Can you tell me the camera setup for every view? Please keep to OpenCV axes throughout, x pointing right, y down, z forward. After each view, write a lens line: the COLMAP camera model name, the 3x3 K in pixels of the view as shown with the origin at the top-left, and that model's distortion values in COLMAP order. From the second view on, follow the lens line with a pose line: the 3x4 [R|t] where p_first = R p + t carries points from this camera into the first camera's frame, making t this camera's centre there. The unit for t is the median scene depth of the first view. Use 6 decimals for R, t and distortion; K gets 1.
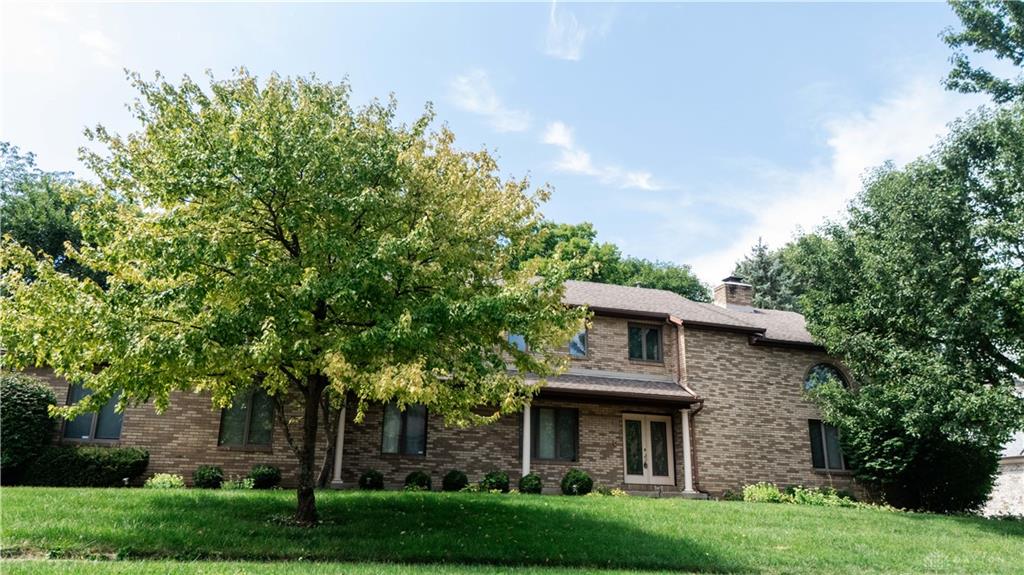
lens RADIAL K [[782.2, 0, 512.0], [0, 782.2, 287.5], [0, 0, 1]] dist [0.008314, 0.001739]
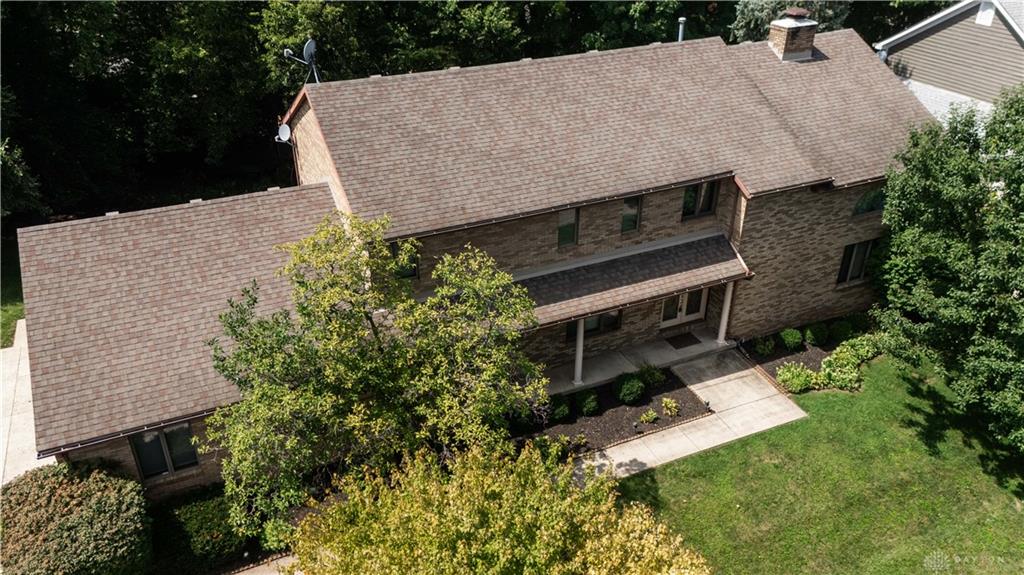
lens RADIAL K [[782.2, 0, 512.0], [0, 782.2, 287.5], [0, 0, 1]] dist [0.008314, 0.001739]
pose [[0.992698, -0.073565, 0.095600, -0.138886], [-0.022190, 0.667629, 0.744163, -0.532672], [-0.118570, -0.740850, 0.661122, 0.368717]]
